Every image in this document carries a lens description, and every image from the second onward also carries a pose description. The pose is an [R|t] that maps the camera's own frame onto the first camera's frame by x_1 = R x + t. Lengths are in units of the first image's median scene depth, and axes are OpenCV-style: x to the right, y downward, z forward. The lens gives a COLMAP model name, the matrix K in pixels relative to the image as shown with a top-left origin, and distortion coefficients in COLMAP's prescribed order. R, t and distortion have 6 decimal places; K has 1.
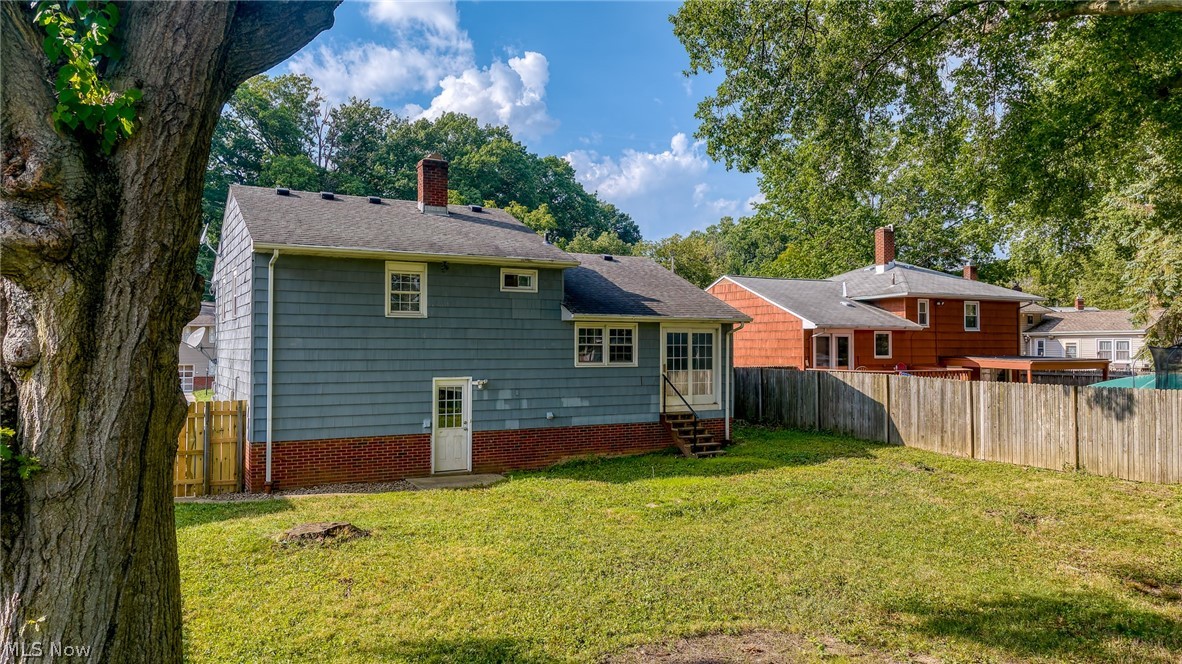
lens RADIAL K [[819.8, 0, 589.4], [0, 819.8, 335.5], [0, 0, 1]] dist [0.005776, -0.003092]
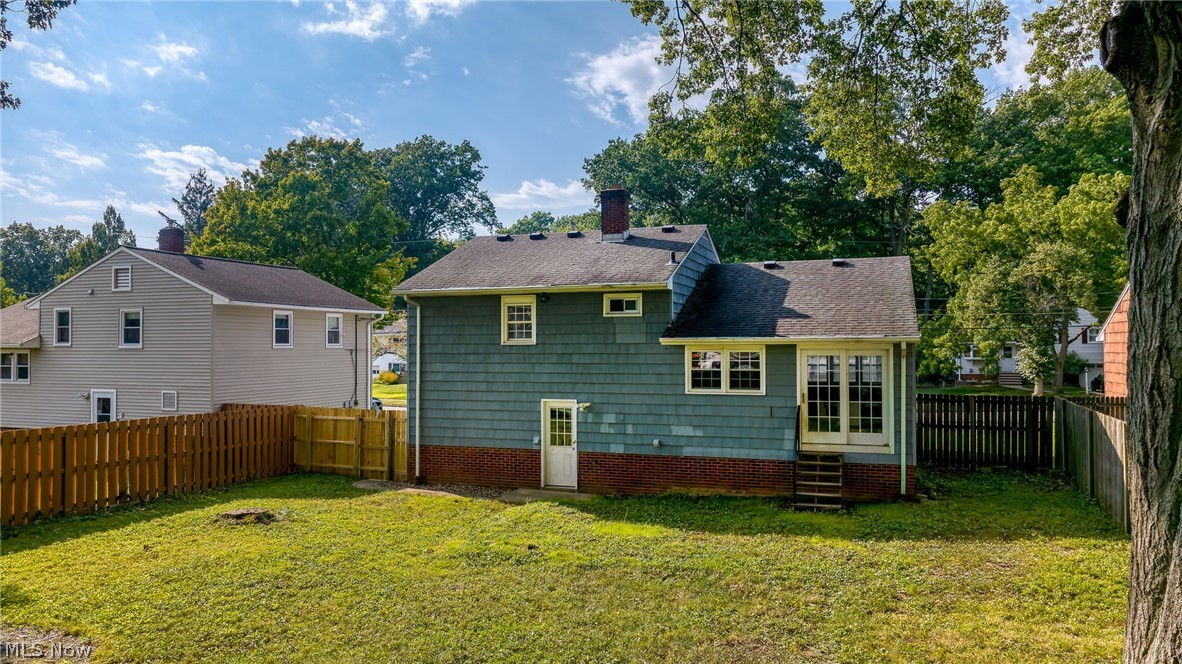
lens RADIAL K [[819.8, 0, 589.6], [0, 819.8, 333.7], [0, 0, 1]] dist [0.005776, -0.003092]
pose [[0.659496, -0.012051, -0.751612, 0.661566], [0.015968, 0.999870, -0.002021, -0.031939], [0.751539, -0.010668, 0.659603, 0.319493]]
